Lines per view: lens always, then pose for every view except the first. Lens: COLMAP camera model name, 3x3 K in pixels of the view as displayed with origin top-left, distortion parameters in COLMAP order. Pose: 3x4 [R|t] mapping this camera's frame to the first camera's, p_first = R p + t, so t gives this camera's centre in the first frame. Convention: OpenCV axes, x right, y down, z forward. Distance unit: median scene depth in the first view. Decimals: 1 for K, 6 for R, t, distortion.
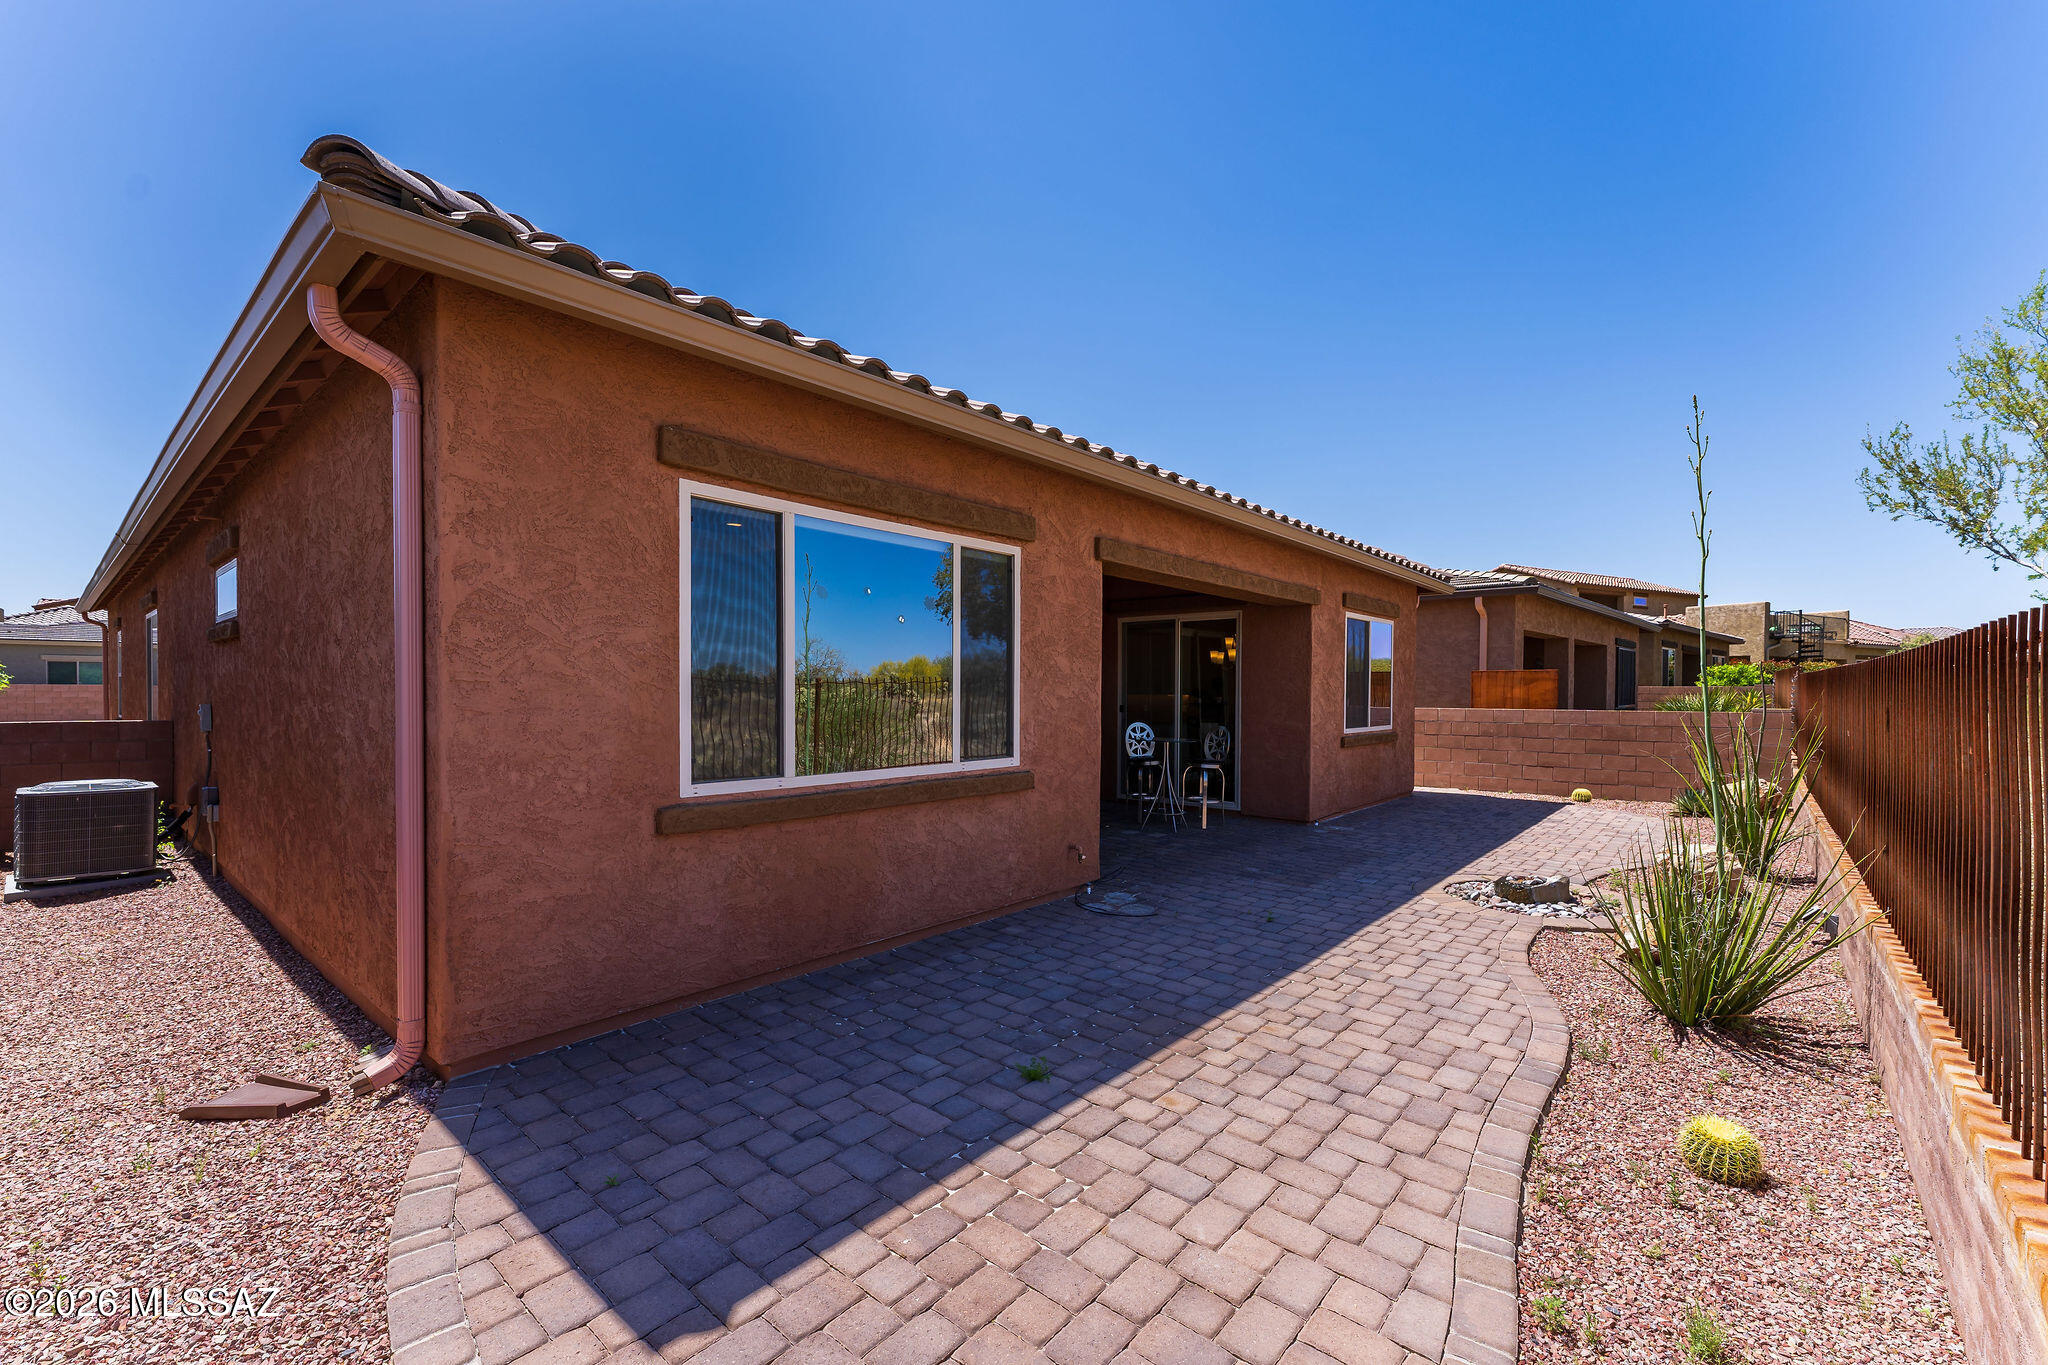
lens RADIAL K [[856.3, 0, 1030.7], [0, 856.3, 694.3], [0, 0, 1]] dist [-0.000350, 0.000004]
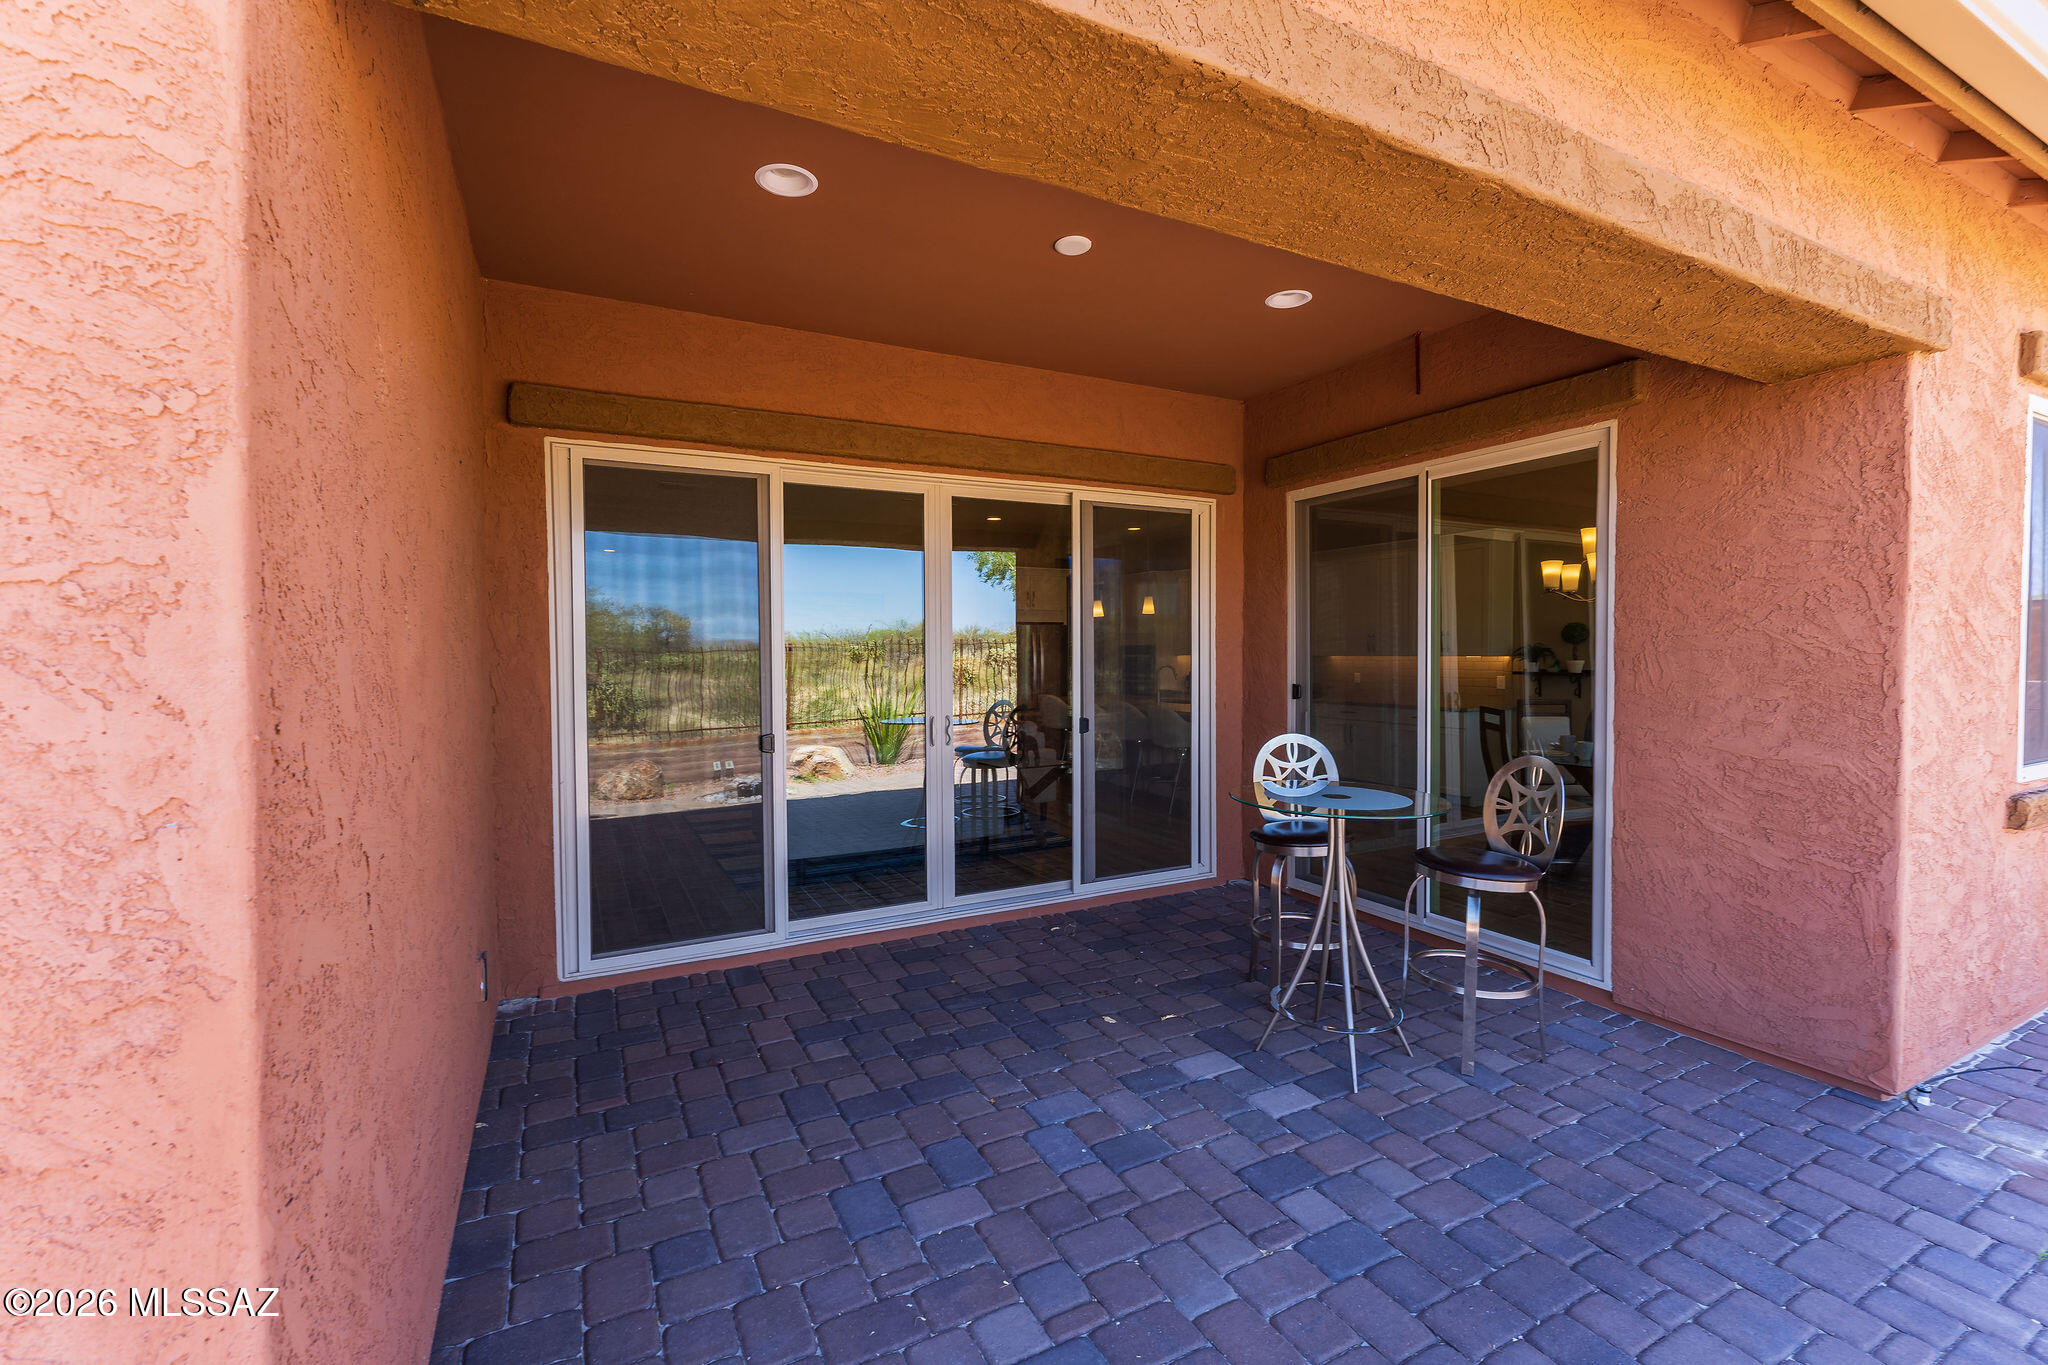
lens RADIAL K [[806.2, 0, 1017.5], [0, 806.2, 667.7], [0, 0, 1]] dist [0.001734, 0.000373]
pose [[0.913405, 0.000305, -0.407052, 0.160456], [0.006625, 0.999856, 0.015614, -0.003751], [0.406998, -0.016959, 0.913272, 0.613099]]
